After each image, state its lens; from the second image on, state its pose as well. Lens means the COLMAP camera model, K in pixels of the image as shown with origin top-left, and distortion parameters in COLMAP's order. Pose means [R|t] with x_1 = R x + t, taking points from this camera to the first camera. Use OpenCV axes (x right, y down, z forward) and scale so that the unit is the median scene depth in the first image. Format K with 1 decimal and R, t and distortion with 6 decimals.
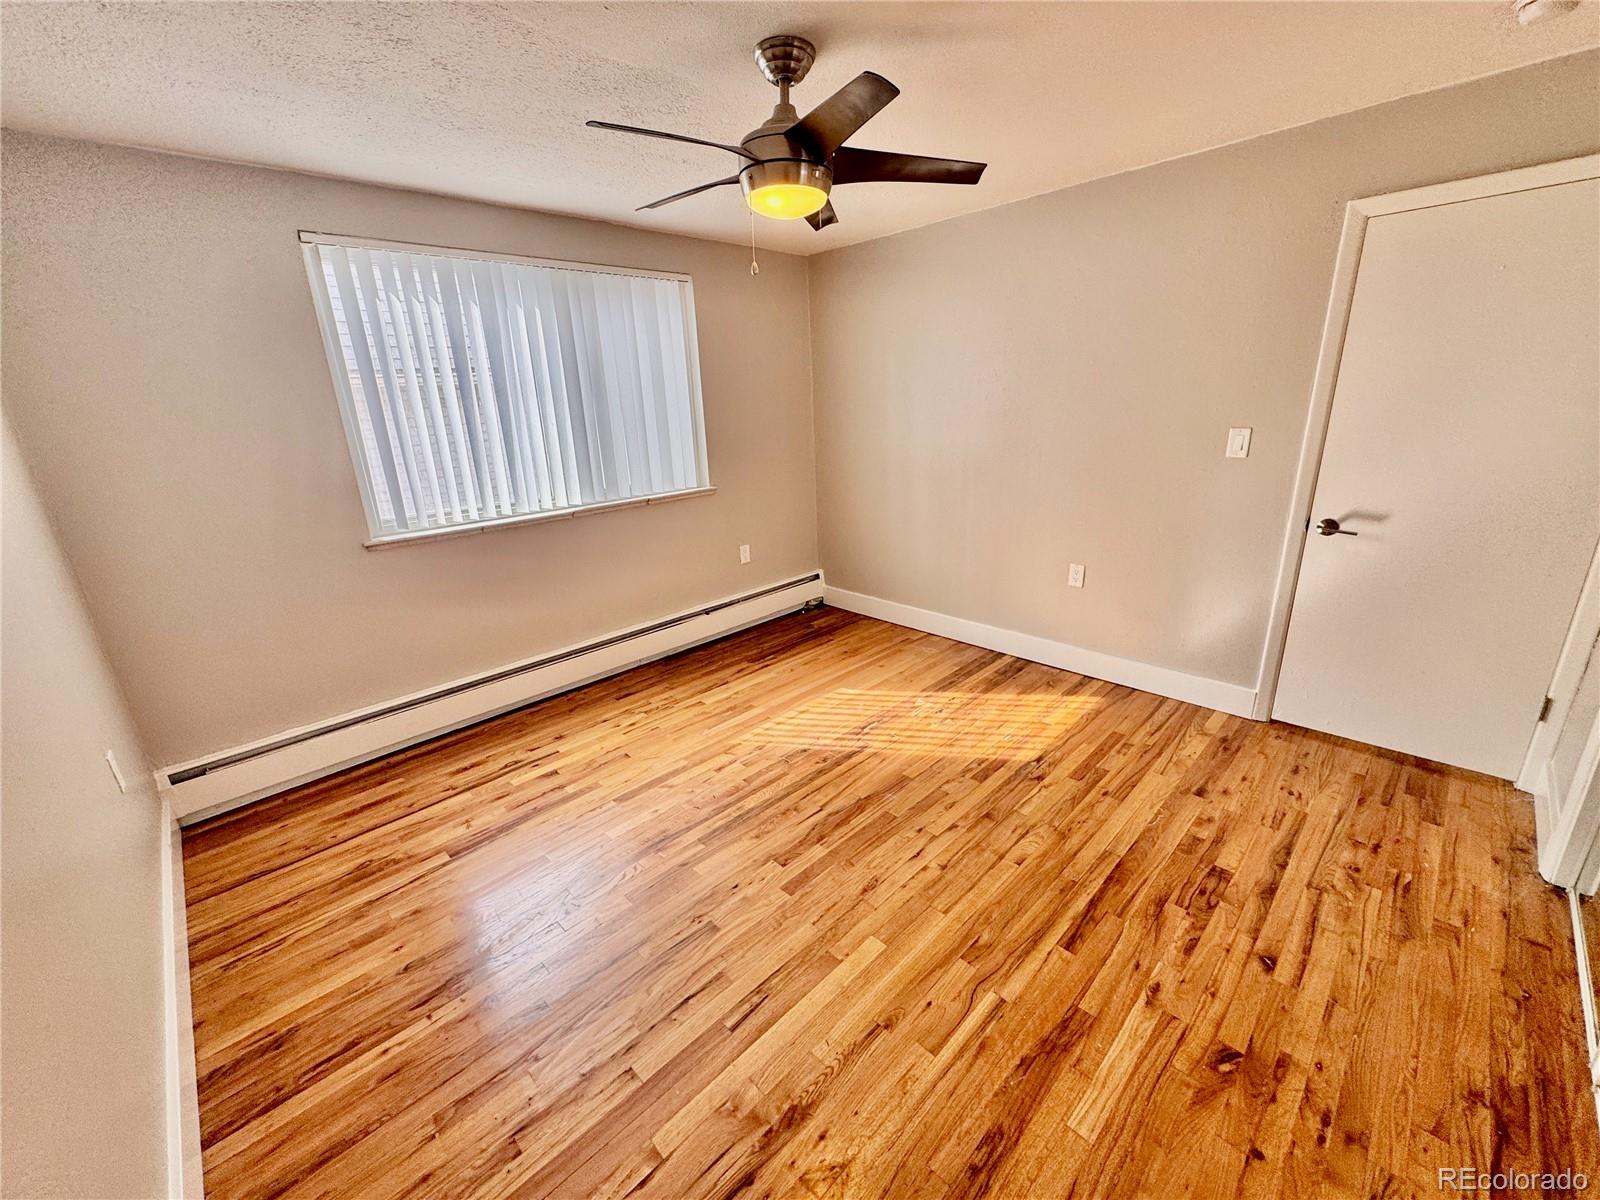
lens RADIAL K [[637.6, 0, 801.1], [0, 637.6, 598.7], [0, 0, 1]] dist [-0.002238, 0.000369]
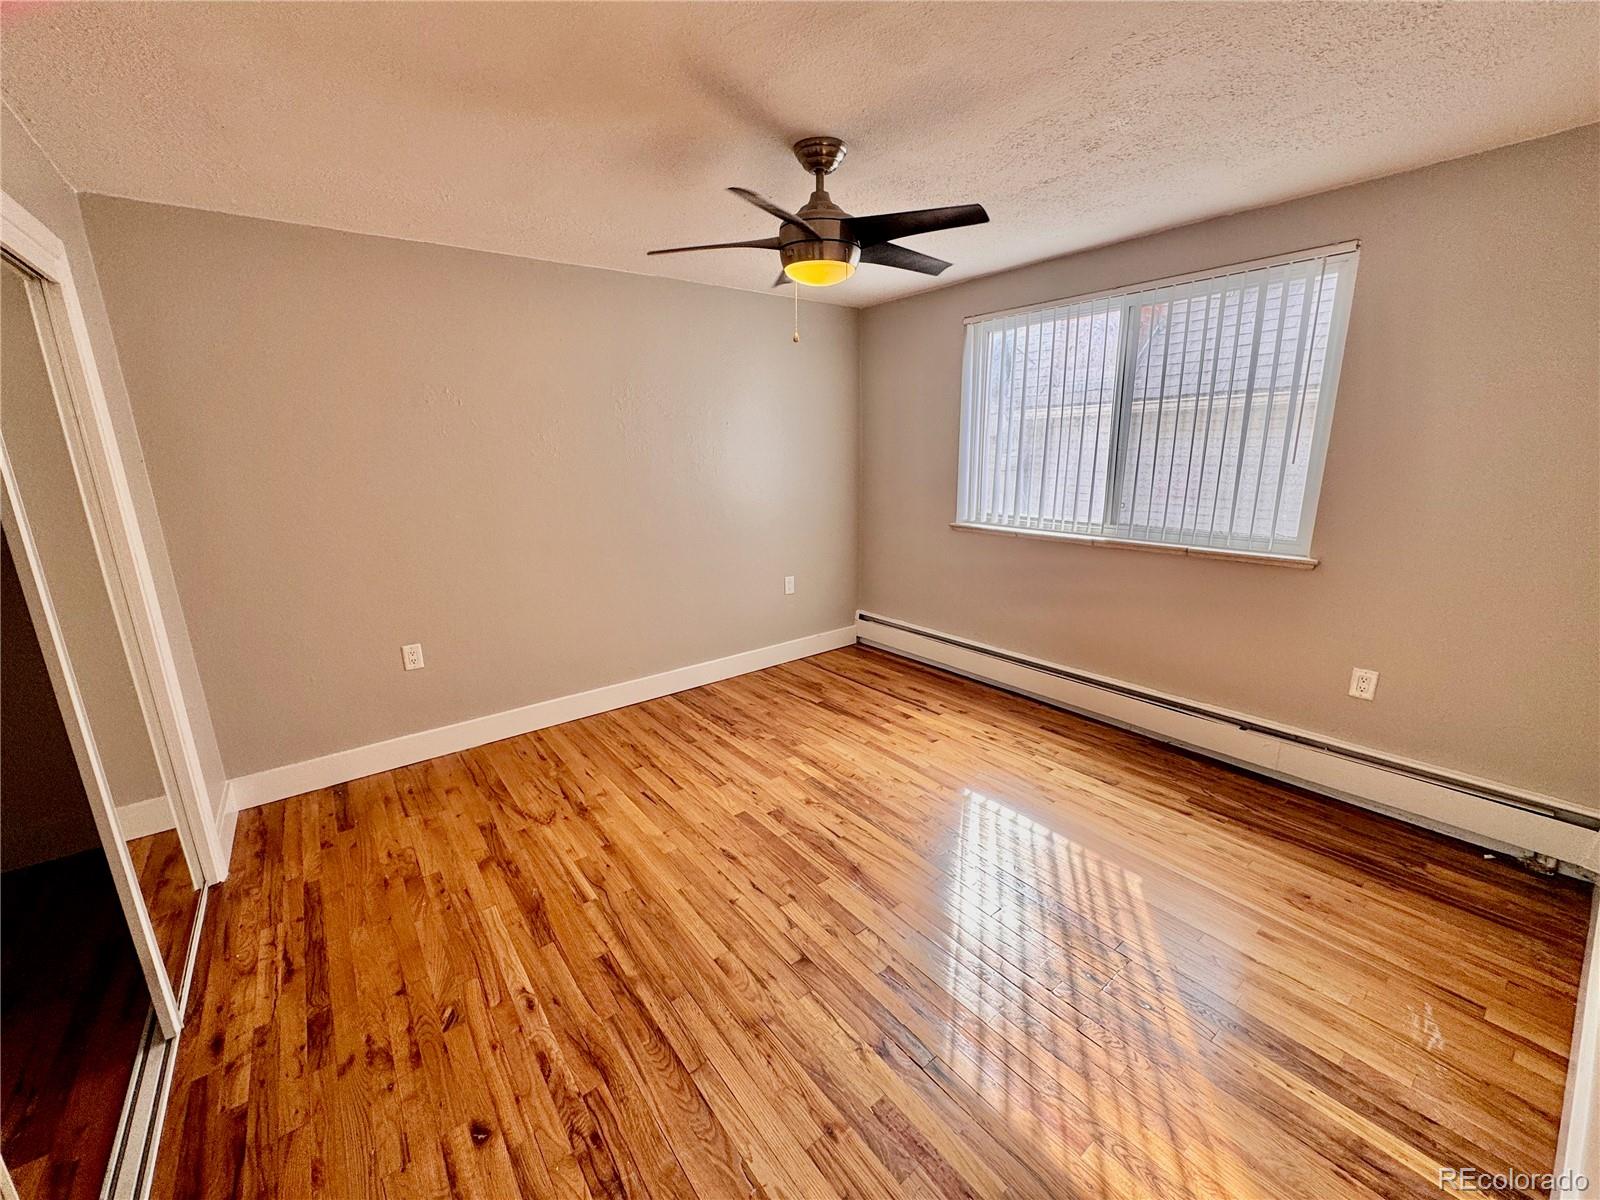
lens RADIAL K [[637.6, 0, 801.1], [0, 637.6, 598.7], [0, 0, 1]] dist [-0.002238, 0.000369]
pose [[-0.109792, 0.276627, -0.954685, 0.889712], [-0.278472, 0.913465, 0.296708, -0.296970], [0.954148, 0.298429, -0.023258, 0.836707]]
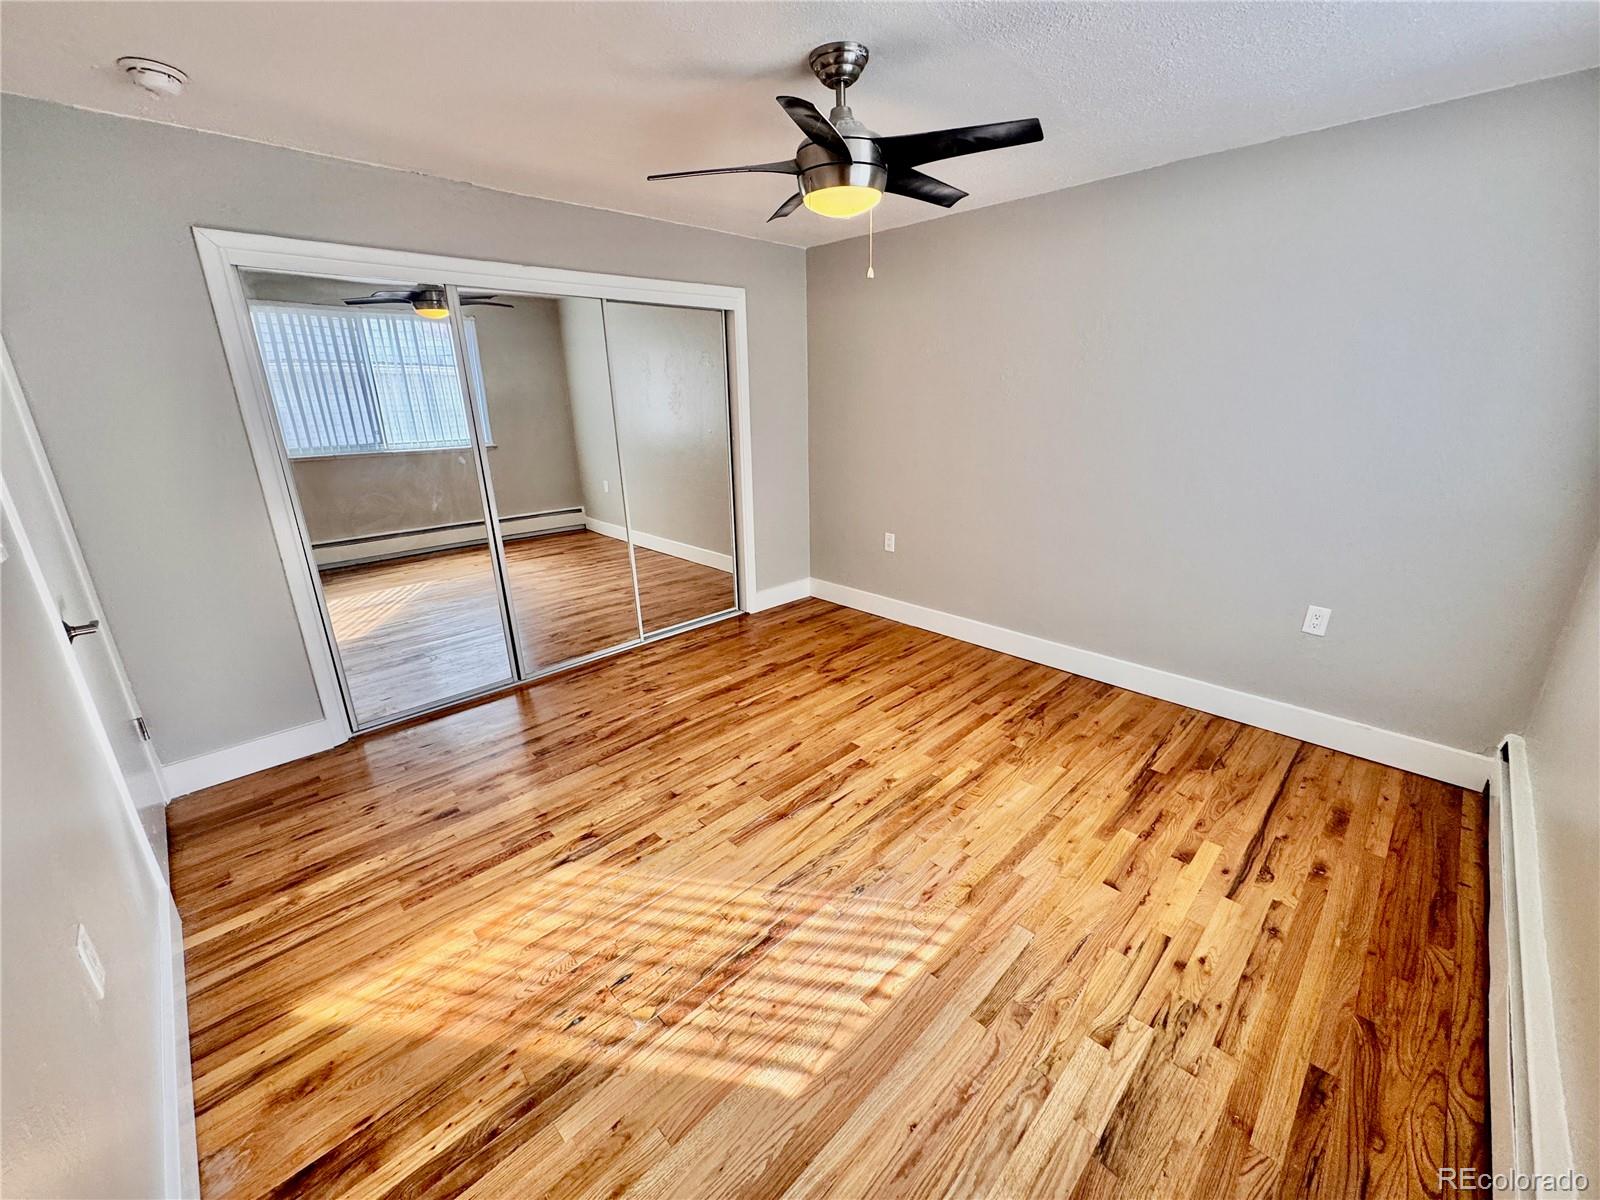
lens RADIAL K [[637.6, 0, 801.1], [0, 637.6, 598.7], [0, 0, 1]] dist [-0.002238, 0.000369]
pose [[-0.998310, 0.056459, 0.013776, 0.047722], [0.053875, 0.810223, 0.583640, -0.505950], [0.021790, 0.583396, -0.811895, 1.593820]]
